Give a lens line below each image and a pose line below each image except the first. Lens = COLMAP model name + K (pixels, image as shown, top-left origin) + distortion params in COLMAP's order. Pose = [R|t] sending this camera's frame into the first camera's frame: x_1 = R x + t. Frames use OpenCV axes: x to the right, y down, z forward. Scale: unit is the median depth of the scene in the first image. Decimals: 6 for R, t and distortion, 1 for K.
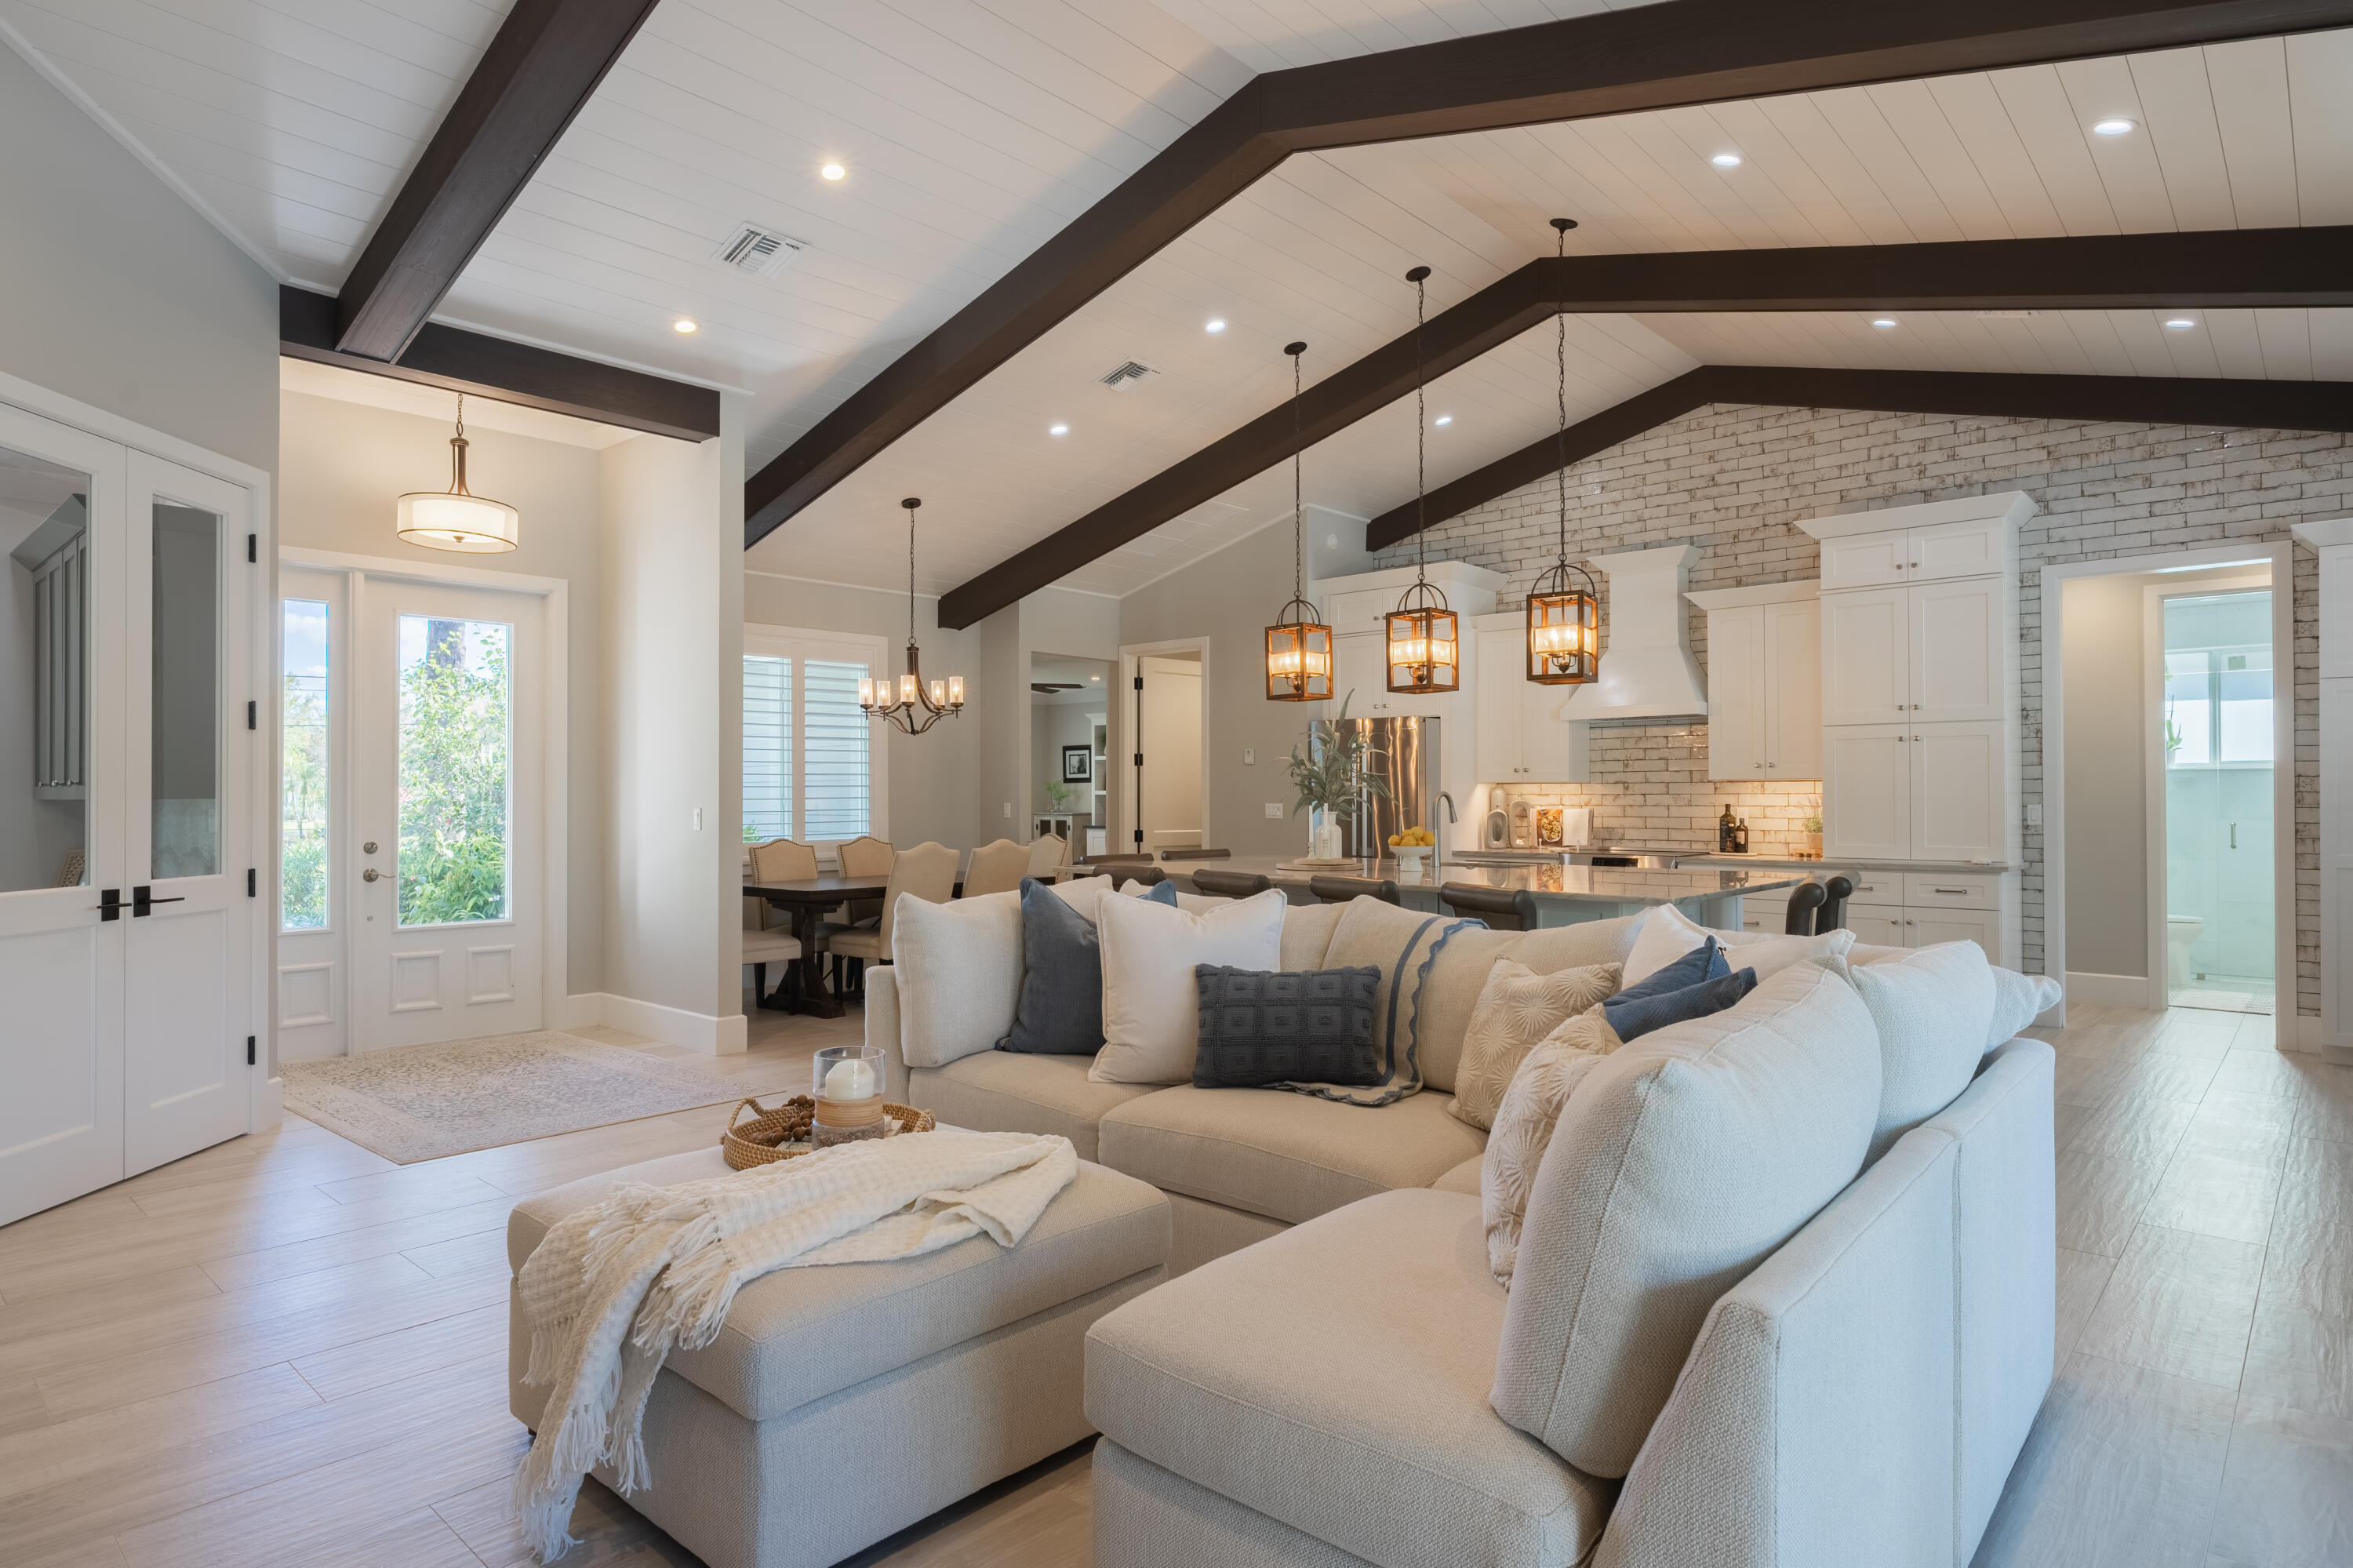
lens RADIAL K [[1280.7, 0, 1183.3], [0, 1280.7, 783.5], [0, 0, 1]] dist [-0.003470, -0.000989]
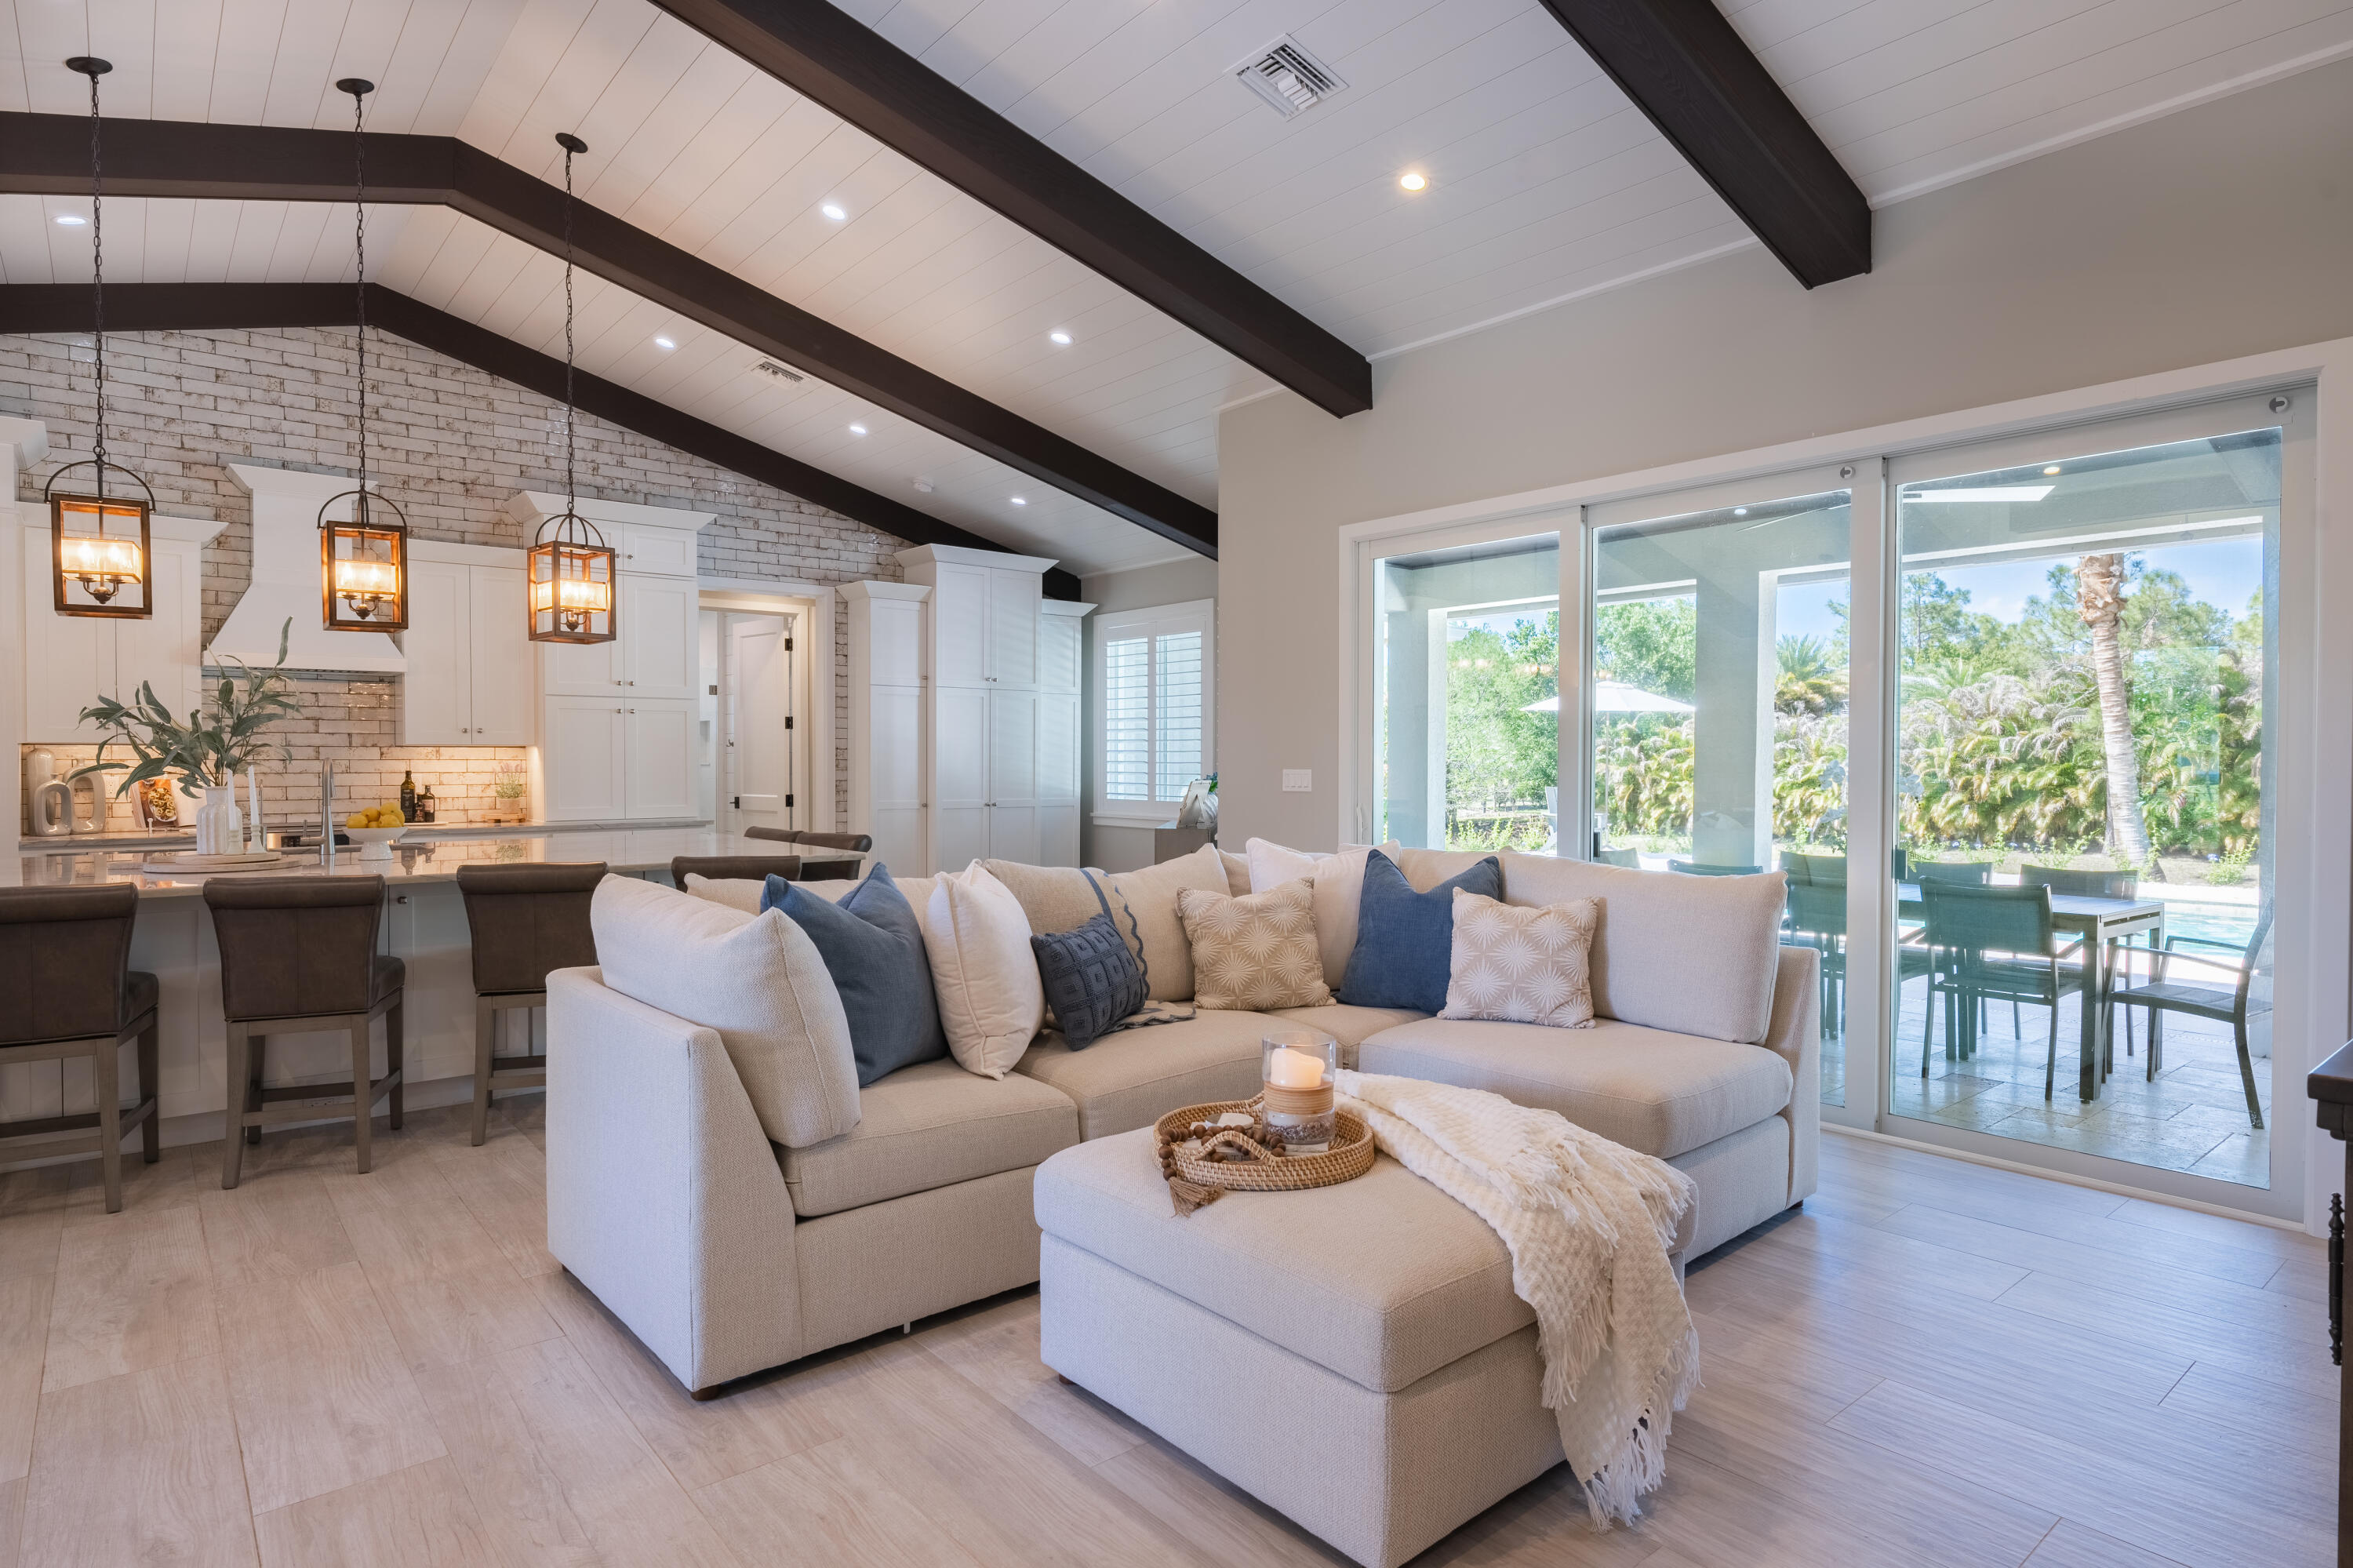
lens RADIAL K [[1280.7, 0, 1183.3], [0, 1280.7, 783.5], [0, 0, 1]] dist [-0.003470, -0.000989]
pose [[0.134343, -0.013715, 0.990840, -0.435688], [-0.008463, 0.999852, 0.014987, 0.007012], [-0.990899, -0.010399, 0.134207, 0.330663]]
